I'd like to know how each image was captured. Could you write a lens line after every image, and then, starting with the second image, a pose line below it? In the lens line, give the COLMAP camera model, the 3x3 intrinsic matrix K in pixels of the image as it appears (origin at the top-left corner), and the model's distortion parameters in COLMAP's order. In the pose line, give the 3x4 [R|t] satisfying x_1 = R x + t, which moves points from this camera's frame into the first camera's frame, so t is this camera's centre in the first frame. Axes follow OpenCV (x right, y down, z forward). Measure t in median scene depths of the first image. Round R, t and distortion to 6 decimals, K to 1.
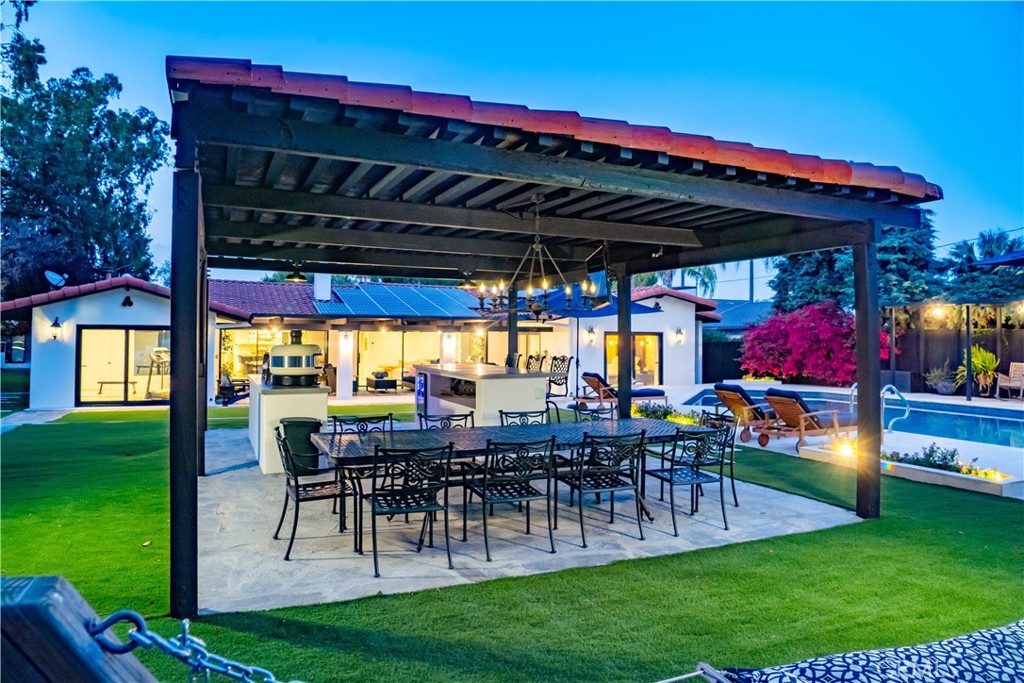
lens RADIAL K [[675.8, 0, 512.0], [0, 675.8, 341.5], [0, 0, 1]] dist [-0.098070, 0.001862]
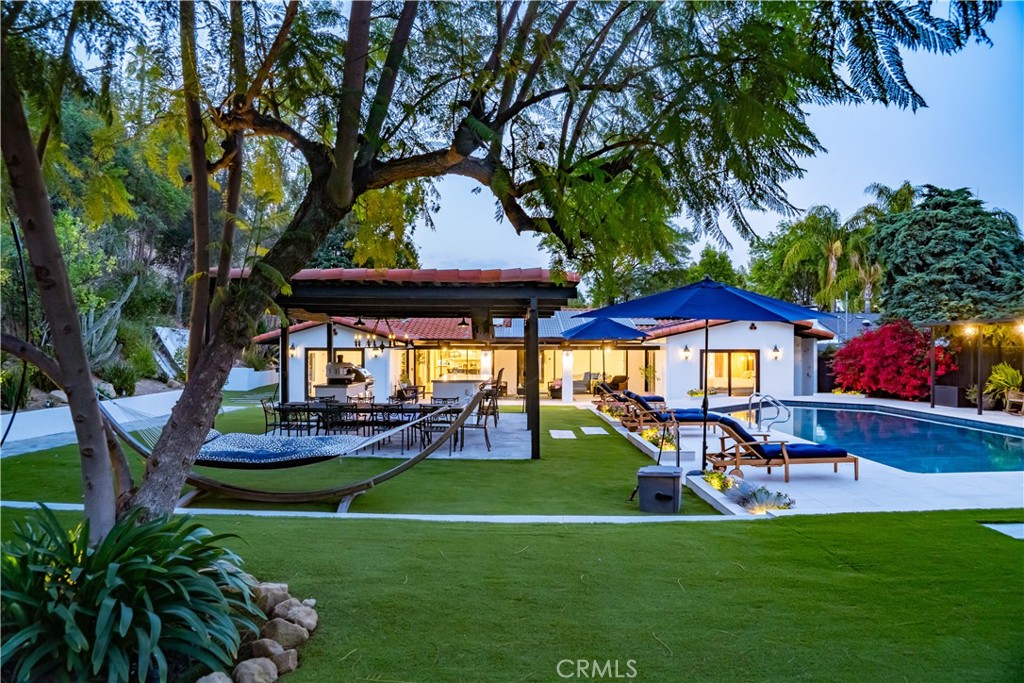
lens RADIAL K [[675.8, 0, 512.0], [0, 675.8, 341.5], [0, 0, 1]] dist [-0.098070, 0.001862]
pose [[0.916303, -0.009248, -0.400379, 0.325879], [0.001643, 0.999812, -0.019334, -0.007056], [0.400482, 0.017058, 0.916146, -0.211324]]
